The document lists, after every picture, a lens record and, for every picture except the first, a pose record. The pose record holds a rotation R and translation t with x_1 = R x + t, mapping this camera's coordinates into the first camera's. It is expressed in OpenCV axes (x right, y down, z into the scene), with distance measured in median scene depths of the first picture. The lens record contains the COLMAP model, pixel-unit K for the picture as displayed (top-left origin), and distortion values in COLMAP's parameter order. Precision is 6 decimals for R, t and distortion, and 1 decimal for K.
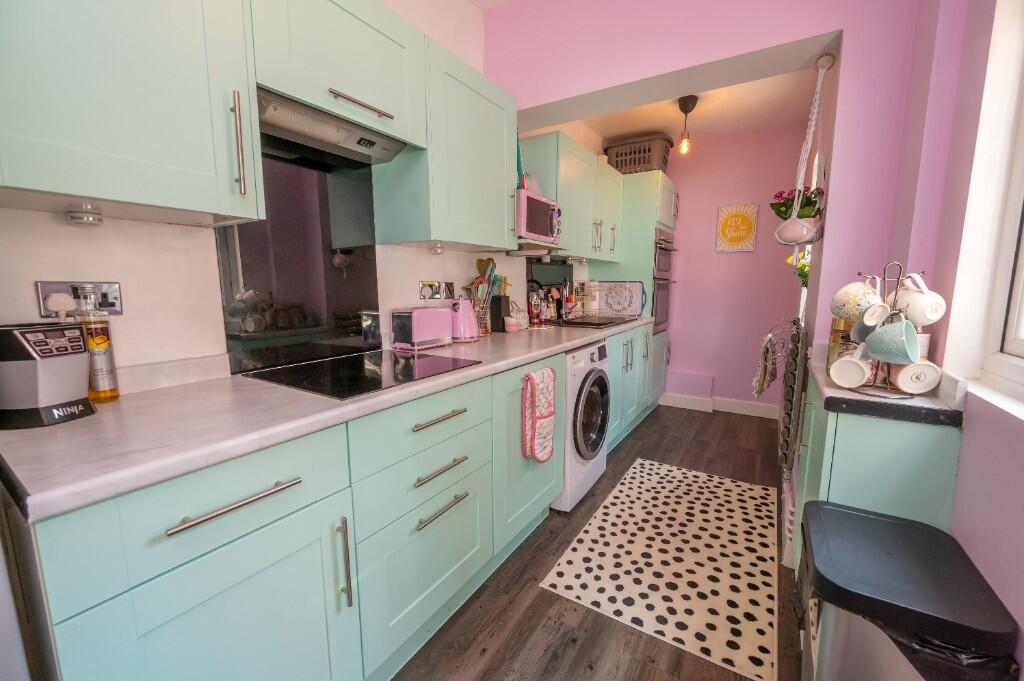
lens RADIAL K [[408.8, 0, 511.0], [0, 408.8, 347.7], [0, 0, 1]] dist [-0.001001, -0.000161]
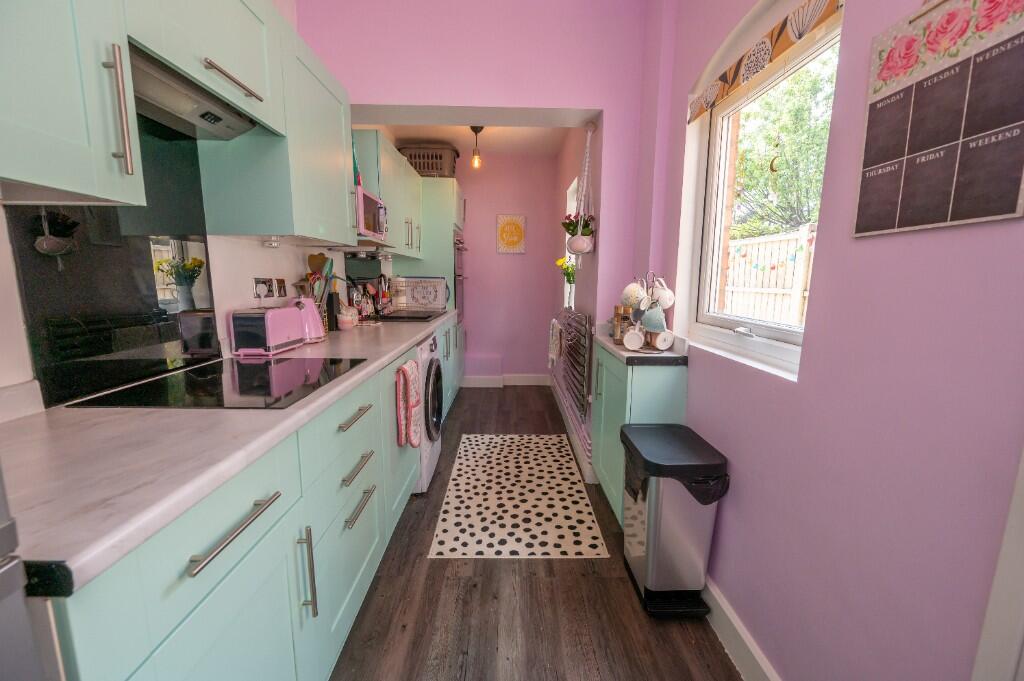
lens RADIAL K [[408.8, 0, 511.0], [0, 408.8, 347.7], [0, 0, 1]] dist [-0.001001, -0.000161]
pose [[0.838315, -0.084970, 0.538524, -0.265781], [0.075780, 0.996352, 0.039242, -0.005409], [-0.539894, 0.007913, 0.841696, -0.044516]]
